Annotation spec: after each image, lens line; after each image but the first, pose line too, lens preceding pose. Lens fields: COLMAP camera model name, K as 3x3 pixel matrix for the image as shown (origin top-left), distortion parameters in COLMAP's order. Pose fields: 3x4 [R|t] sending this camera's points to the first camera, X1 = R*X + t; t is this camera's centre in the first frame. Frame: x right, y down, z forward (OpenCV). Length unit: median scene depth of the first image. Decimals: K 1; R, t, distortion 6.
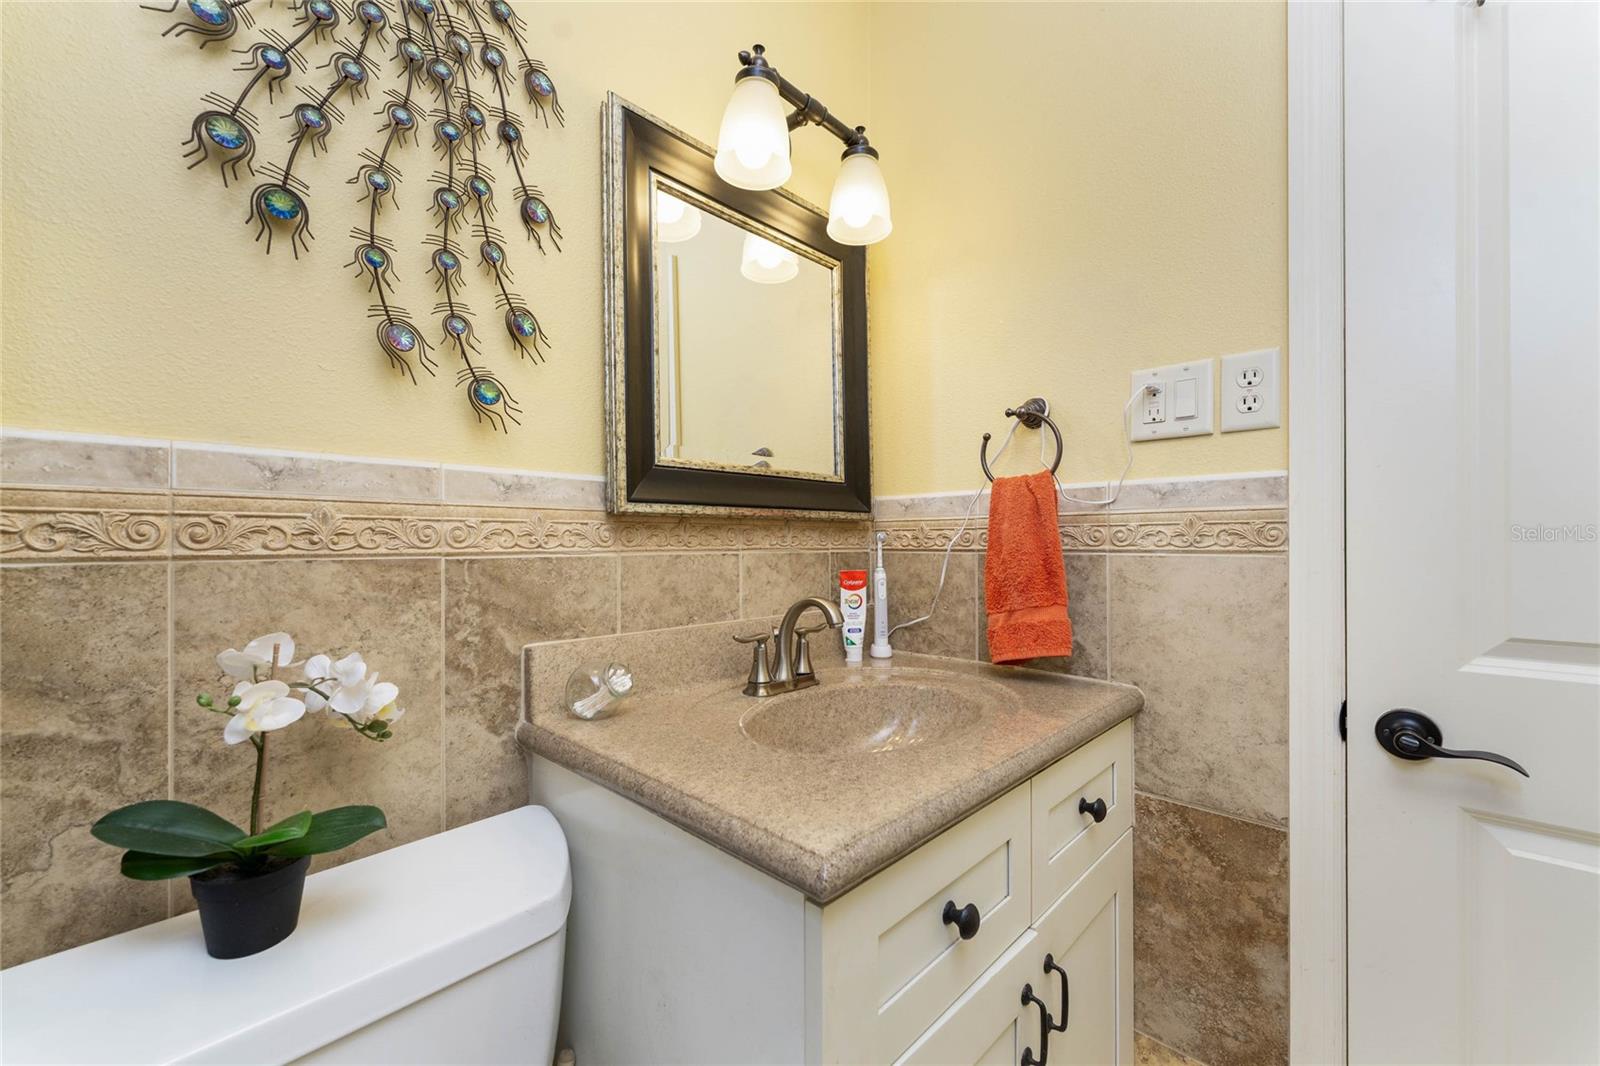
lens RADIAL K [[629.2, 0, 802.0], [0, 629.2, 539.9], [0, 0, 1]] dist [-0.001743, -0.000183]
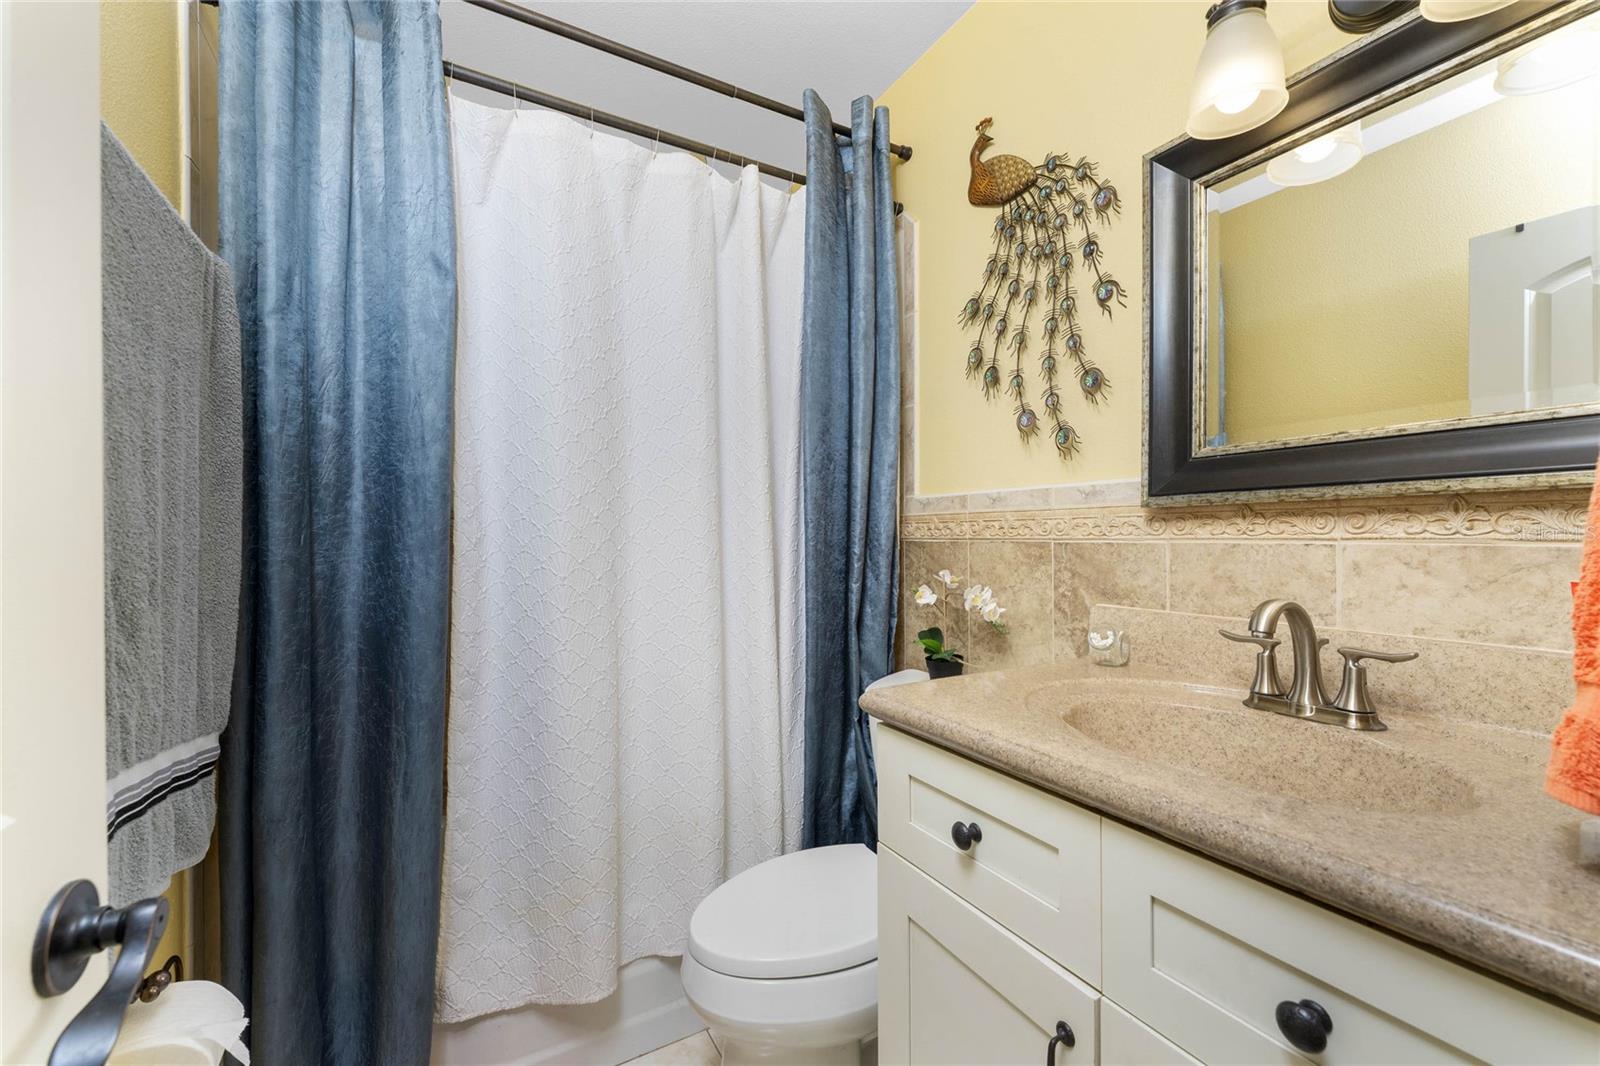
lens RADIAL K [[629.2, 0, 802.0], [0, 629.2, 539.9], [0, 0, 1]] dist [-0.001743, -0.000183]
pose [[-0.271173, 0.008946, -0.962489, 1.148079], [0.007520, 0.999946, 0.007176, 0.007393], [0.962501, -0.005292, -0.271225, 0.772237]]
